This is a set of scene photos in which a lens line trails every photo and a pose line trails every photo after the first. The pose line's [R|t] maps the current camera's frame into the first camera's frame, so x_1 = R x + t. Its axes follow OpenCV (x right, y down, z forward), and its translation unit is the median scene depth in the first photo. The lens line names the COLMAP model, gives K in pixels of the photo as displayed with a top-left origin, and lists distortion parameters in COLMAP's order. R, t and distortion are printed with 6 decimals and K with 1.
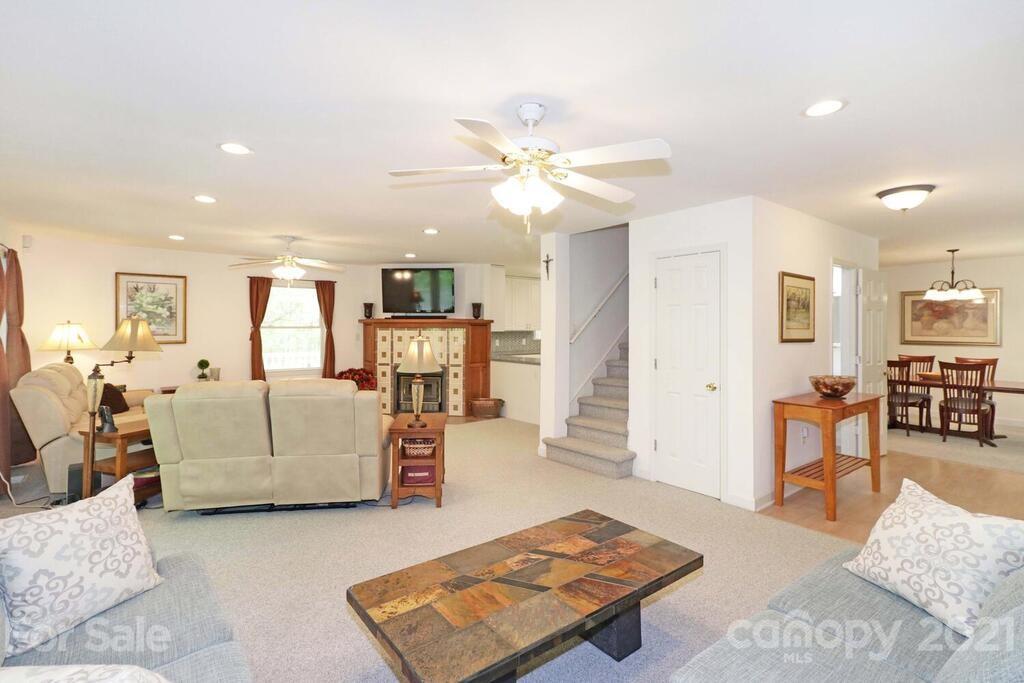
lens RADIAL K [[478.2, 0, 513.7], [0, 478.2, 326.1], [0, 0, 1]] dist [-0.000056, -0.000028]
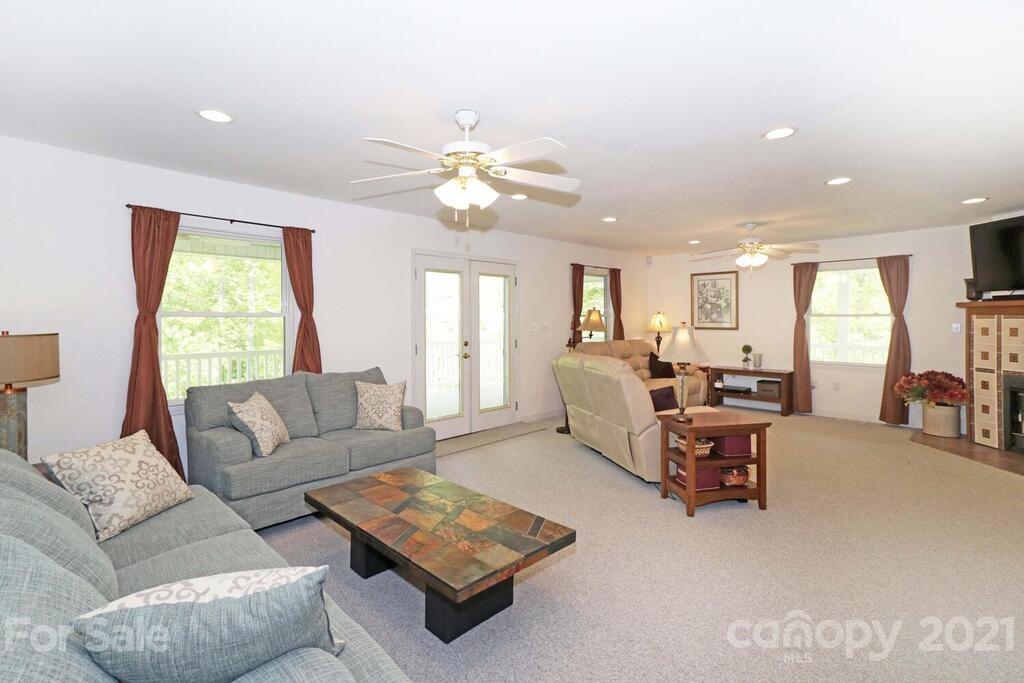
lens RADIAL K [[474.8, 0, 510.1], [0, 474.8, 321.1], [0, 0, 1]] dist [0.062717, 0.000166]
pose [[0.132786, 0.003981, -0.991137, 0.350886], [0.004897, 0.999977, 0.004673, 0.006646], [0.991133, -0.005474, 0.132763, 0.285033]]
